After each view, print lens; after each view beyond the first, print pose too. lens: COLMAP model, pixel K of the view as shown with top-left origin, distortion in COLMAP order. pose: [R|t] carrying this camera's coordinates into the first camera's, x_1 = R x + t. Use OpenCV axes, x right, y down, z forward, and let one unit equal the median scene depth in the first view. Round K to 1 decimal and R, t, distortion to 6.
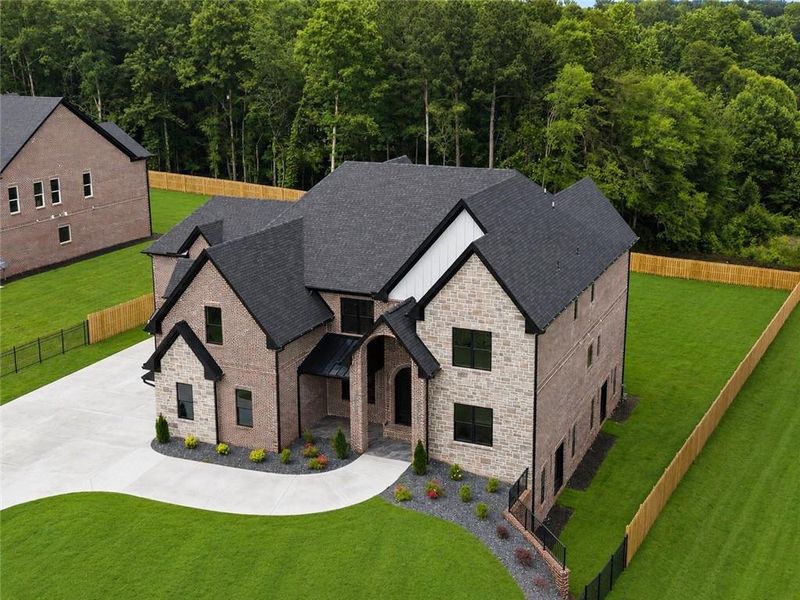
lens RADIAL K [[1046.0, 0, 394.0], [0, 1046.0, 295.5], [0, 0, 1]] dist [0.108906, 0.000000]
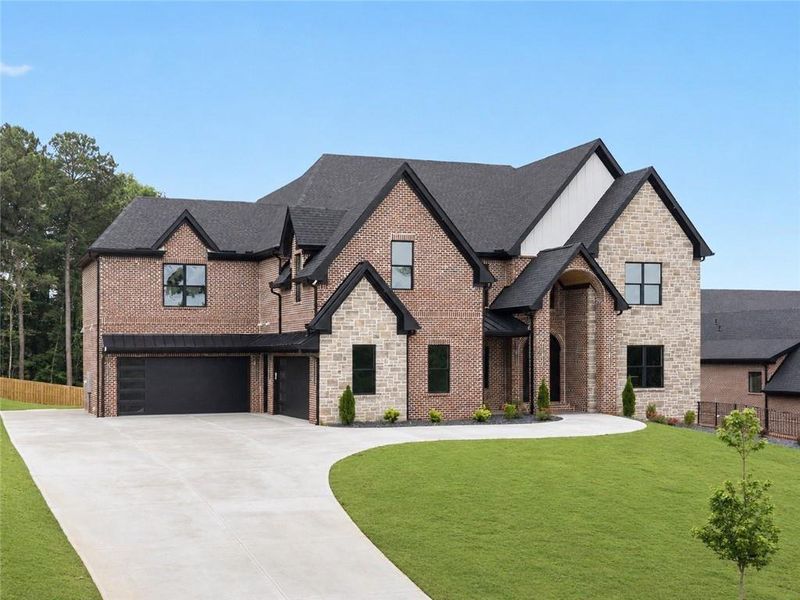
lens RADIAL K [[1138.6, 0, 391.8], [0, 1138.6, 383.1], [0, 0, 1]] dist [0.113033, 0.000000]
pose [[0.705606, -0.010444, 0.708527, -0.808214], [0.184014, 0.968289, -0.168982, 0.265649], [-0.684294, 0.249614, 0.685153, 0.438220]]
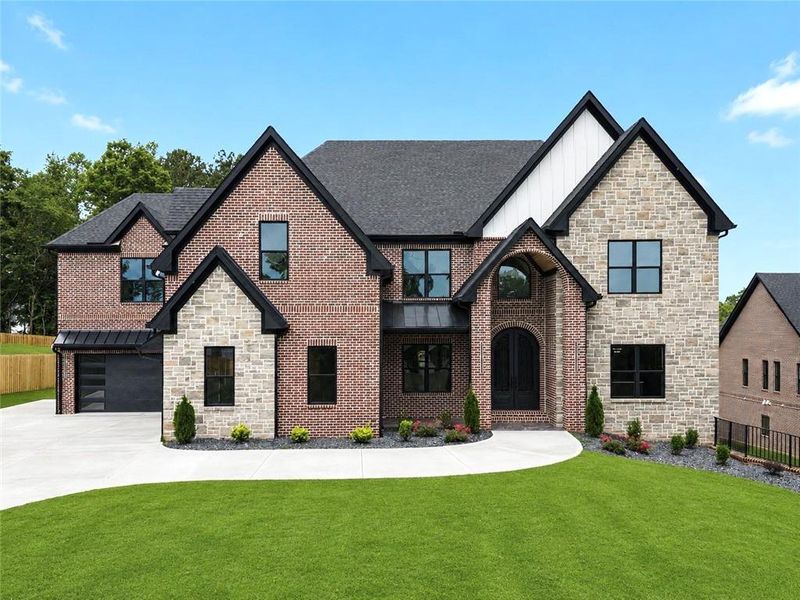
lens RADIAL K [[841.6, 0, 397.2], [0, 841.6, 347.0], [0, 0, 1]] dist [0.073104, 0.000000]
pose [[0.903343, 0.000489, 0.428918, -0.336543], [0.107527, 0.967807, -0.227567, 0.221985], [-0.415221, 0.251691, 0.874210, 0.521702]]
